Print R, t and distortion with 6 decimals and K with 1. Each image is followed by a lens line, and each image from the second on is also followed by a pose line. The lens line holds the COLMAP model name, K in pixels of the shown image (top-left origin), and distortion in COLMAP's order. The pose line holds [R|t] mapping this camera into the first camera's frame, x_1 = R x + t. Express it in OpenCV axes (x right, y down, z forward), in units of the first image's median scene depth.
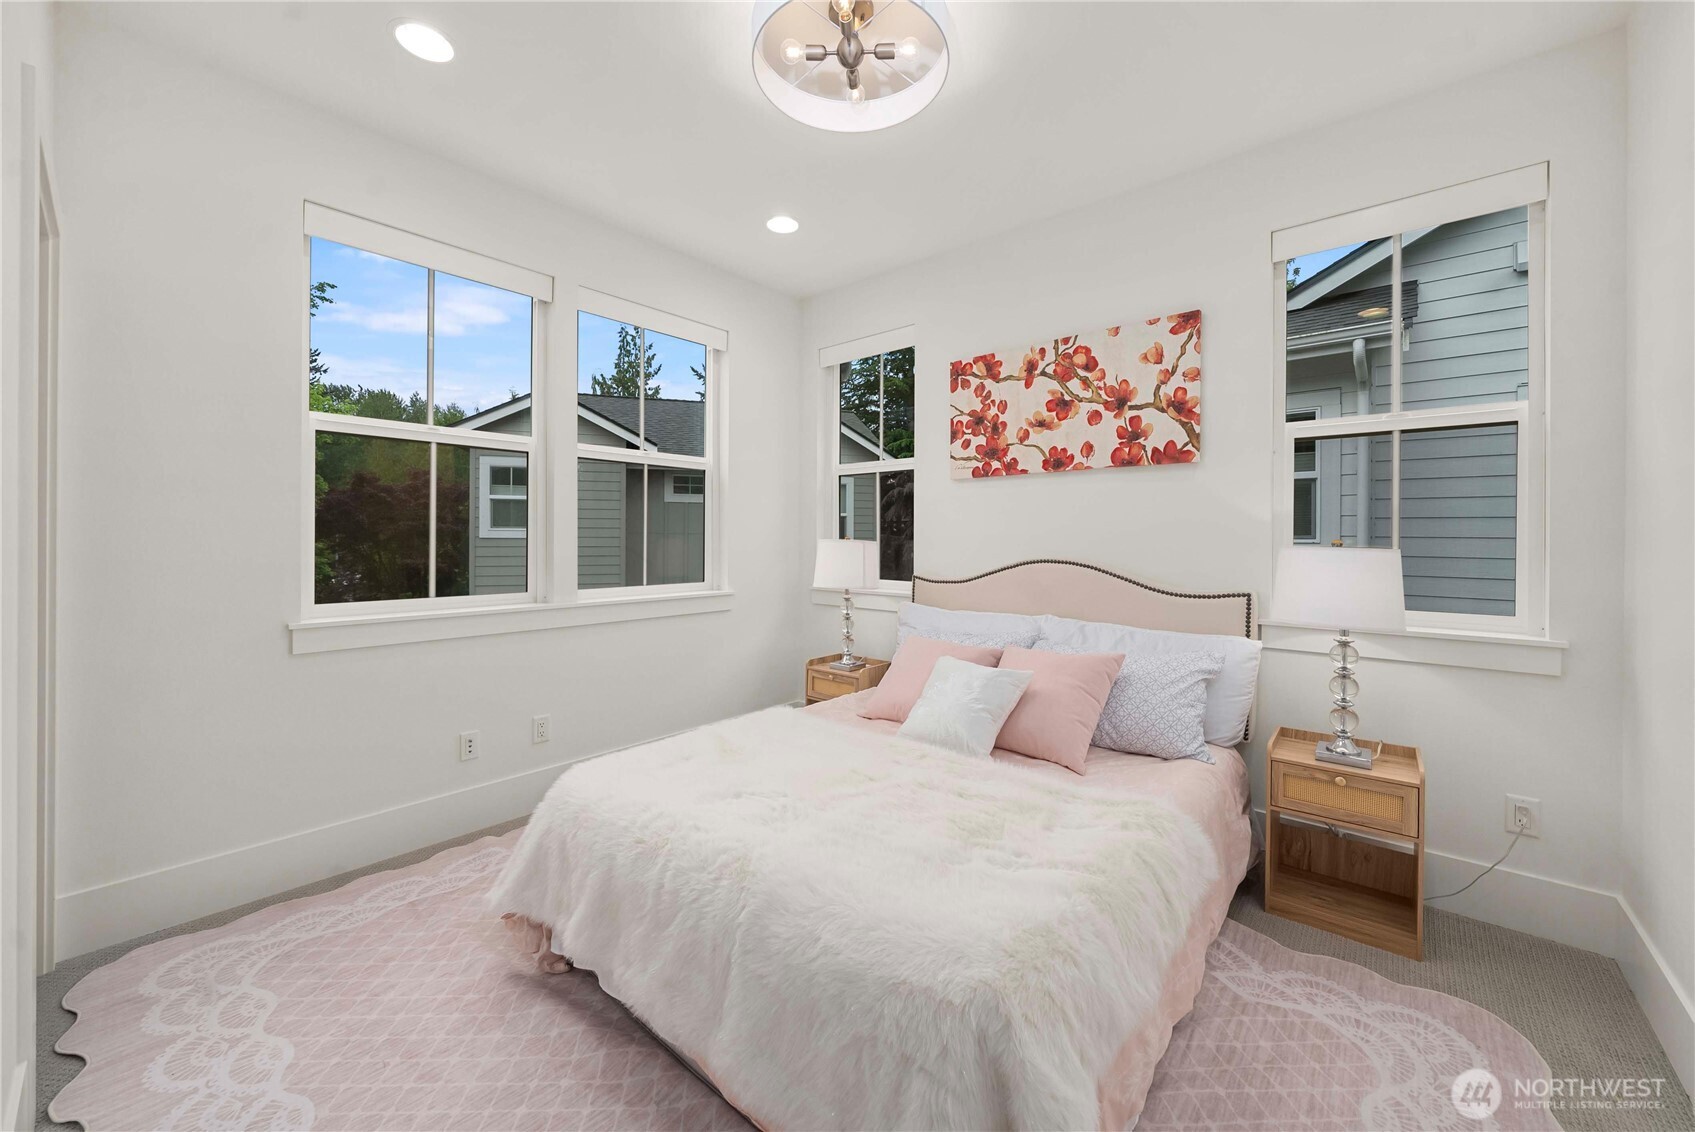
lens RADIAL K [[625.0, 0, 881.1], [0, 625.0, 548.1], [0, 0, 1]] dist [-0.011731, -0.000045]
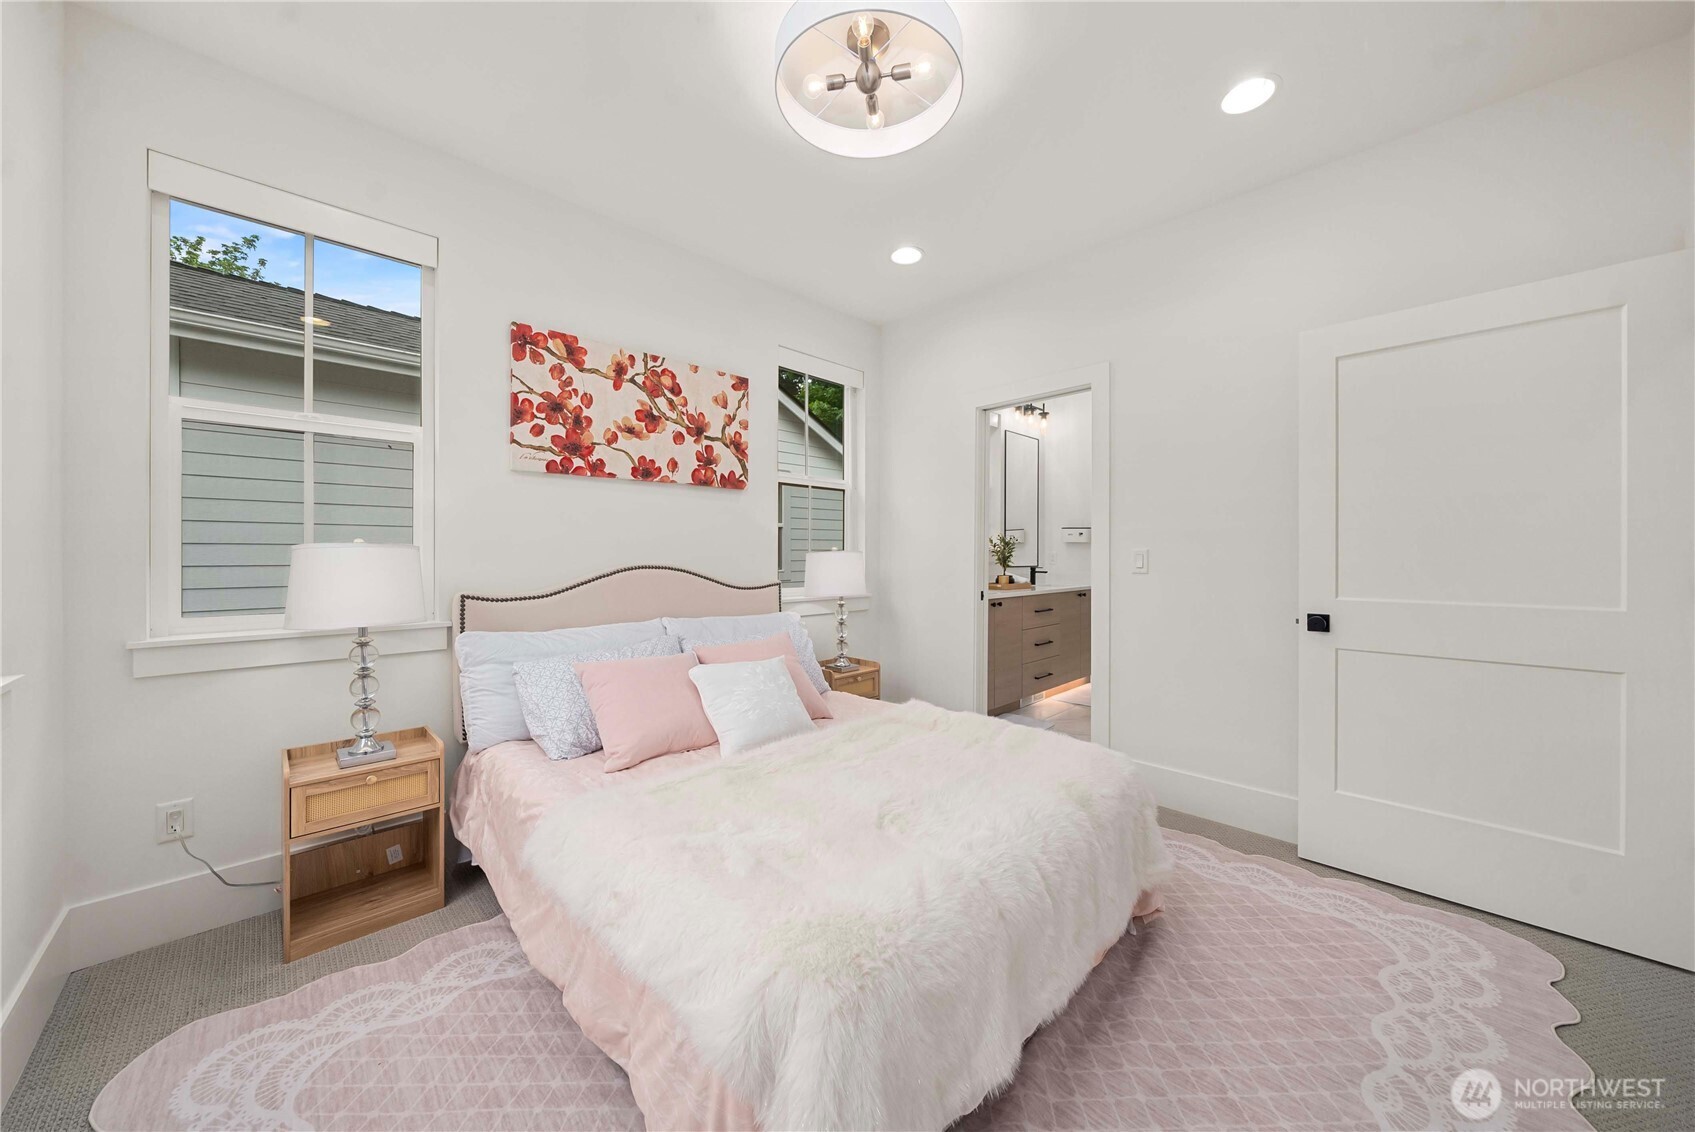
lens RADIAL K [[590.9, 0, 848.7], [0, 590.9, 551.6], [0, 0, 1]] dist [0.010928, 0.000055]
pose [[0.116947, -0.008941, 0.993098, -0.654813], [0.003964, 0.999956, 0.008536, -0.011414], [-0.993130, 0.002938, 0.116977, 0.545508]]
